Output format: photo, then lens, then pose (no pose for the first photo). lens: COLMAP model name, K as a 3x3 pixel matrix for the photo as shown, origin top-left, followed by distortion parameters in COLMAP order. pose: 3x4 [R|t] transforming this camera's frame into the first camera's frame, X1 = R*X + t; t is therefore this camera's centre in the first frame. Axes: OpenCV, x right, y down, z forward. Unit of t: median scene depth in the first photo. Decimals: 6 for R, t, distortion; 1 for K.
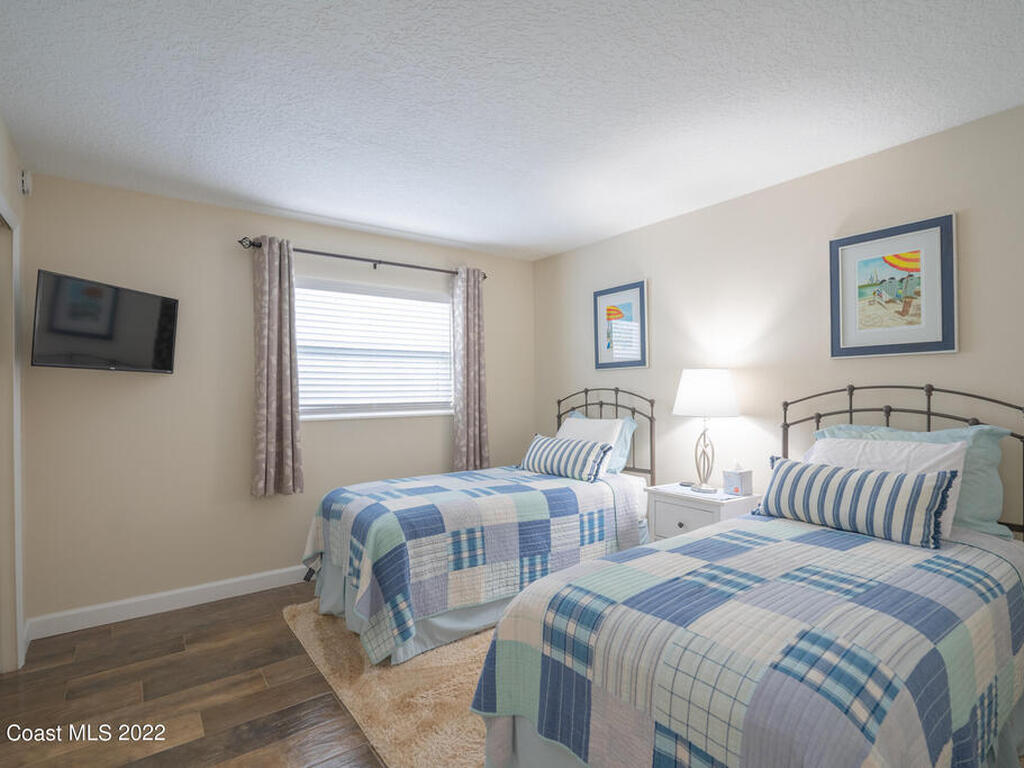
lens RADIAL K [[518.8, 0, 512.0], [0, 518.8, 384.0], [0, 0, 1]] dist [0.001487, 0.000668]
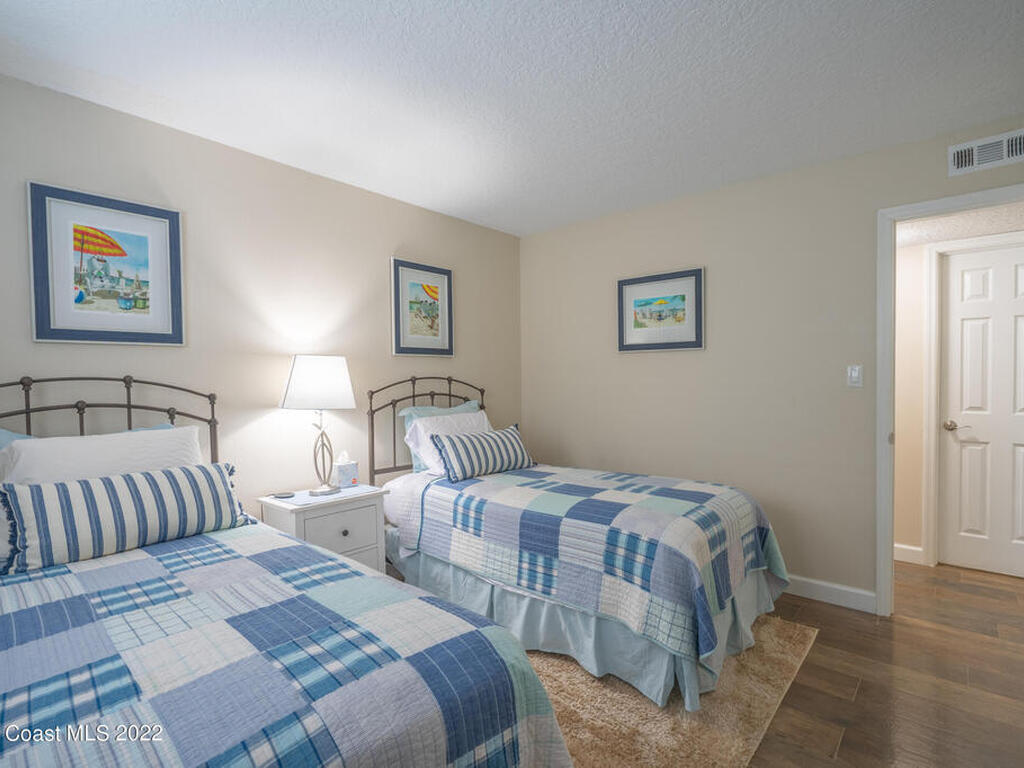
lens RADIAL K [[518.8, 0, 512.0], [0, 518.8, 384.0], [0, 0, 1]] dist [0.001487, 0.000668]
pose [[-0.213458, -0.001154, 0.976952, -0.636975], [-0.005343, 0.999986, 0.000014, 0.018565], [-0.976938, -0.005217, -0.213461, 0.980086]]
